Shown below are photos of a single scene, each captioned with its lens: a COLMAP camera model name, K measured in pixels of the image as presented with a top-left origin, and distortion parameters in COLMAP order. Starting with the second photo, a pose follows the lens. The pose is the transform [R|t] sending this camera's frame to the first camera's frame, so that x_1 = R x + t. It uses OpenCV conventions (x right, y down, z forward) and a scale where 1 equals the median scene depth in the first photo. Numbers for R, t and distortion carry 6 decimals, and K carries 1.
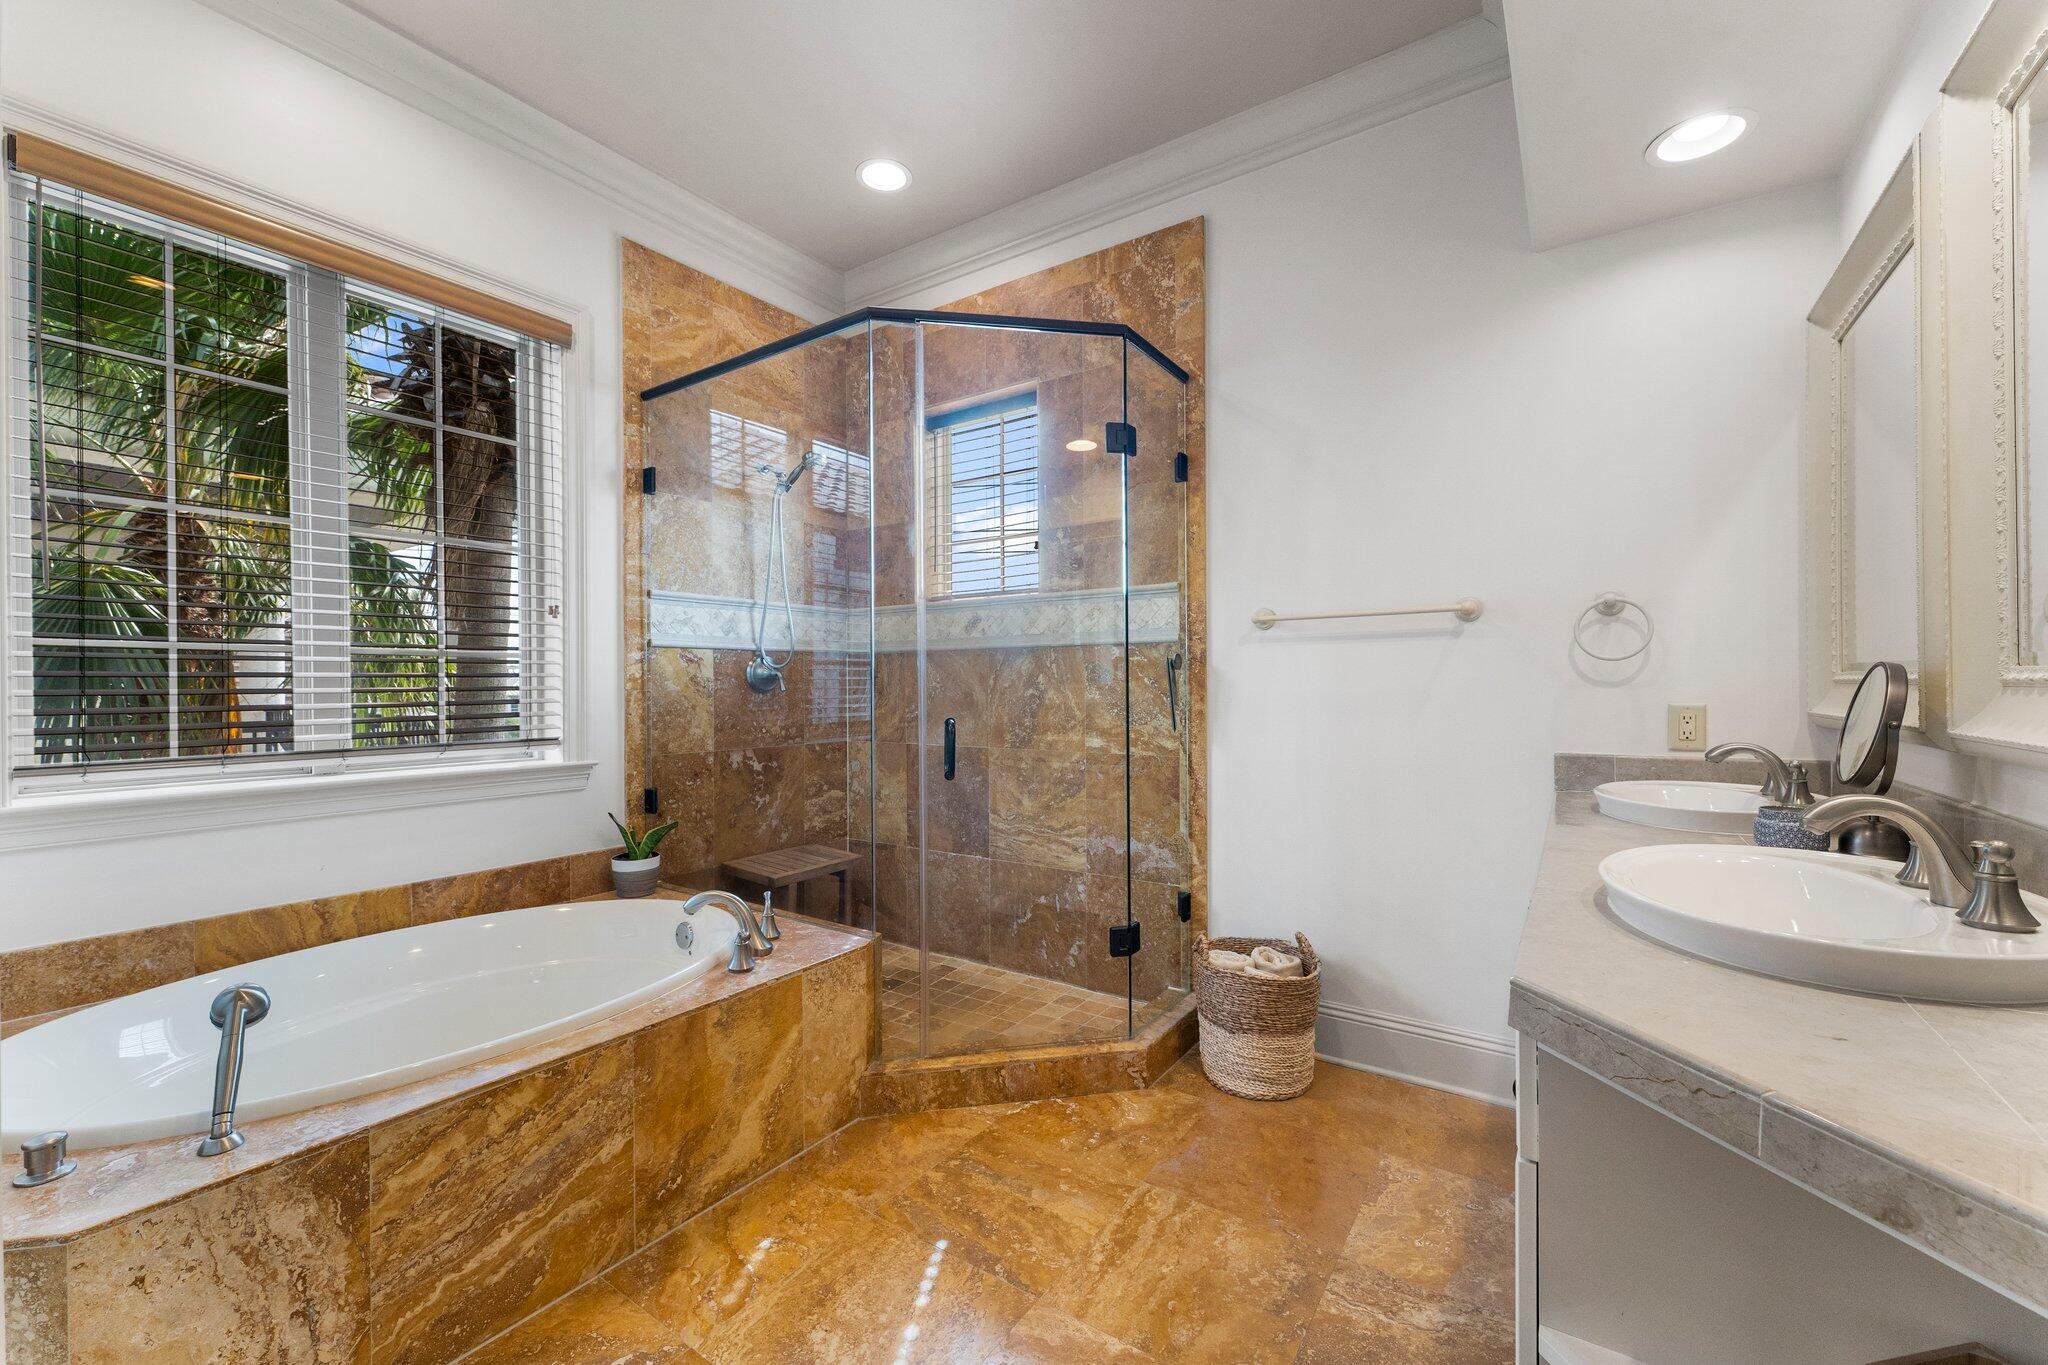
lens RADIAL K [[824.0, 0, 1024.0], [0, 824.0, 682.5], [0, 0, 1]] dist [0.001360, 0.000322]
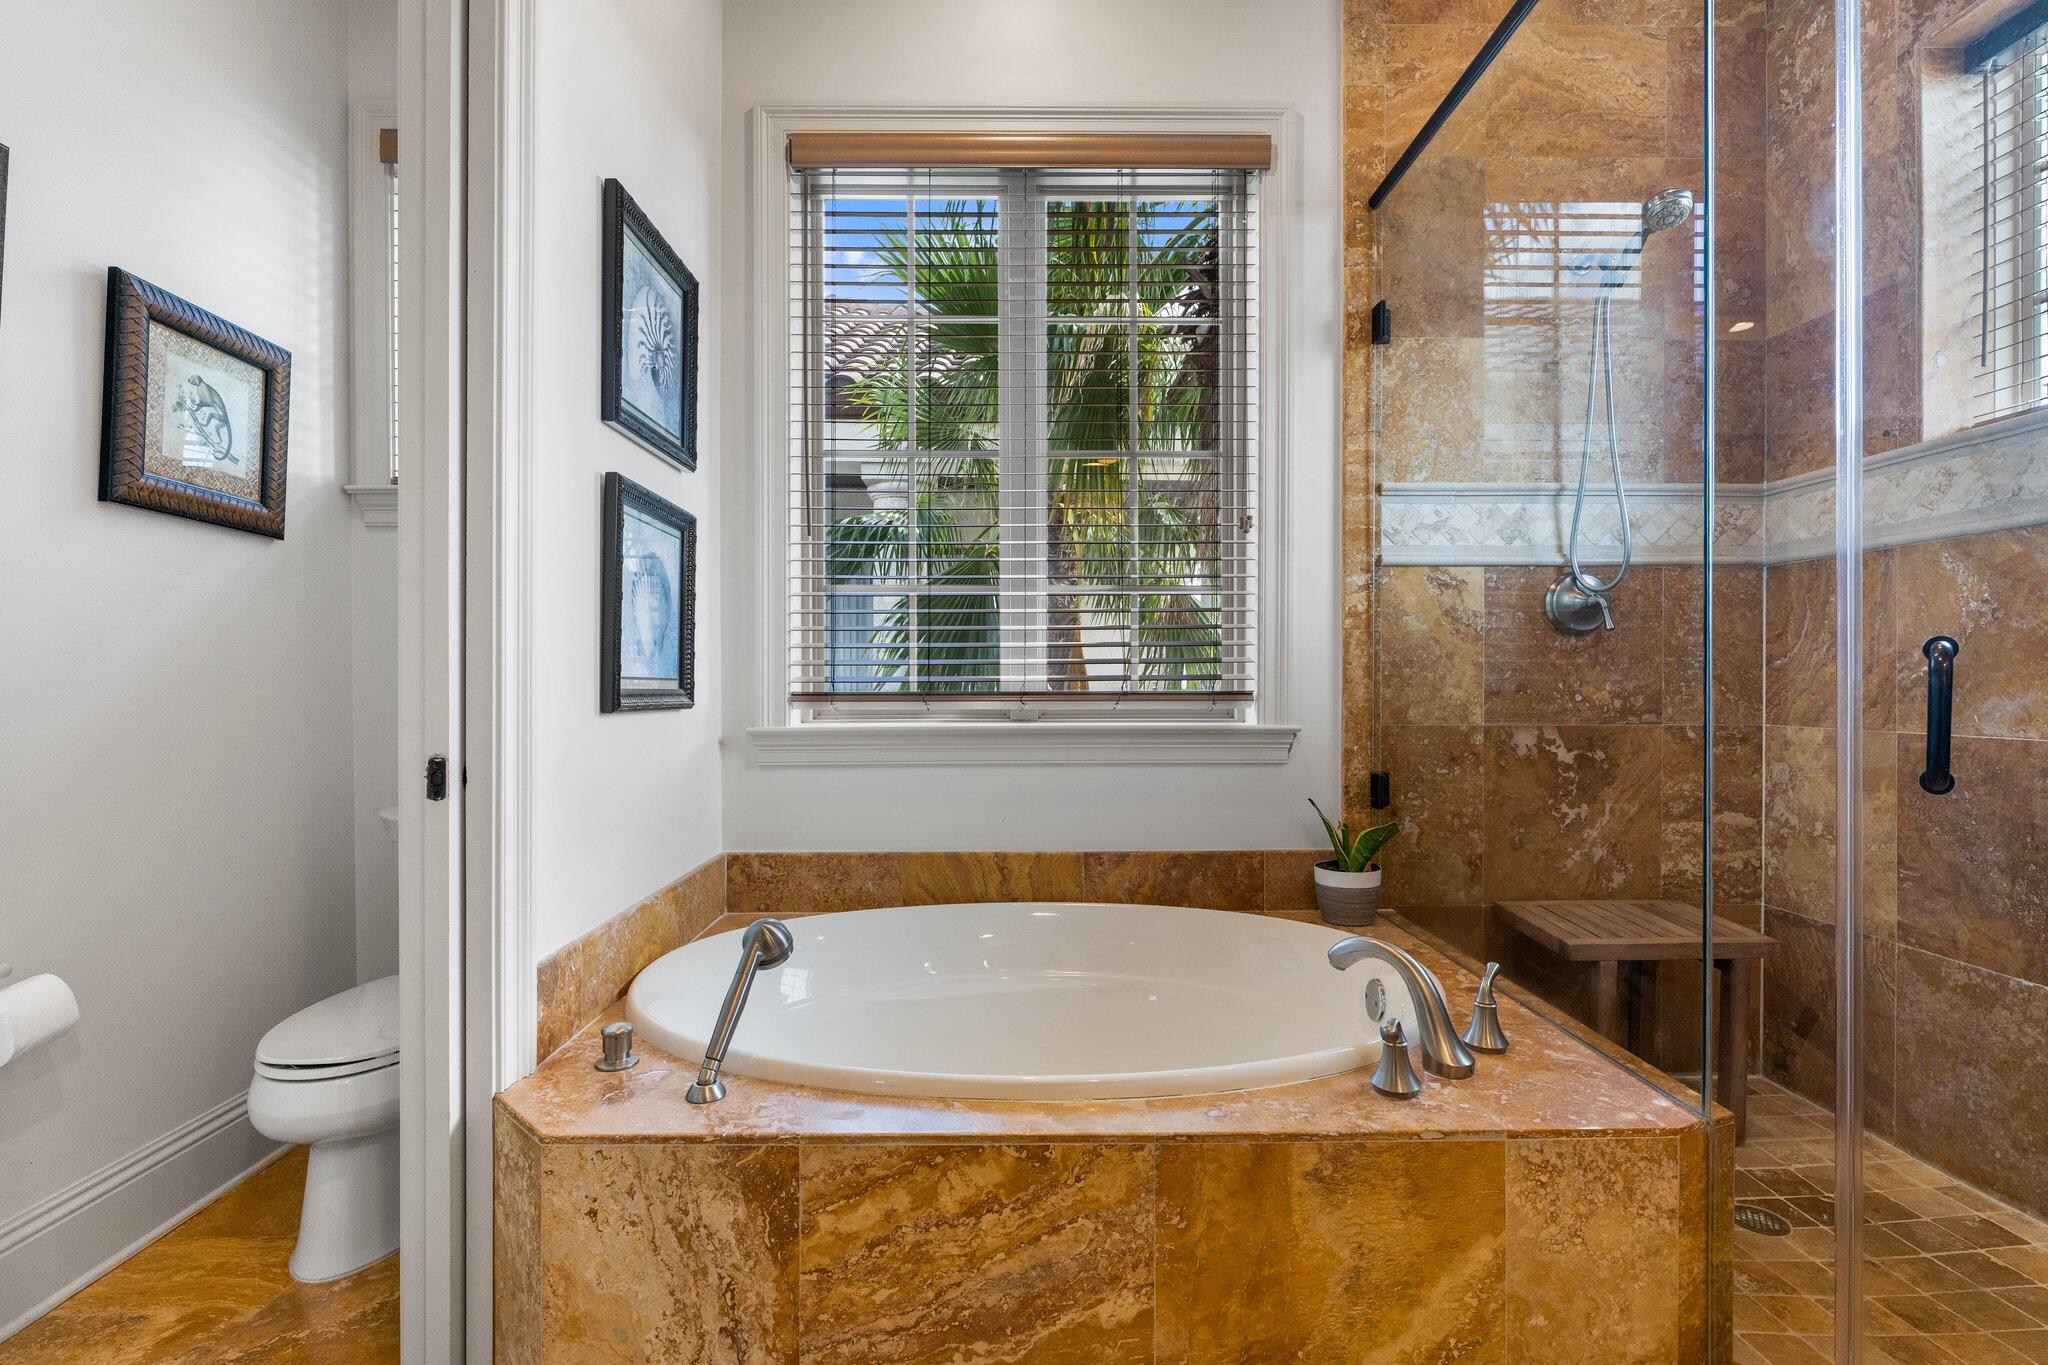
lens RADIAL K [[956.4, 0, 1020.9], [0, 956.4, 686.8], [0, 0, 1]] dist [-0.002339, 0.000111]
pose [[0.575614, 0.007658, -0.817686, 0.031827], [0.000494, 0.999953, 0.009713, 0.061749], [0.817722, -0.005995, 0.575583, 0.373619]]
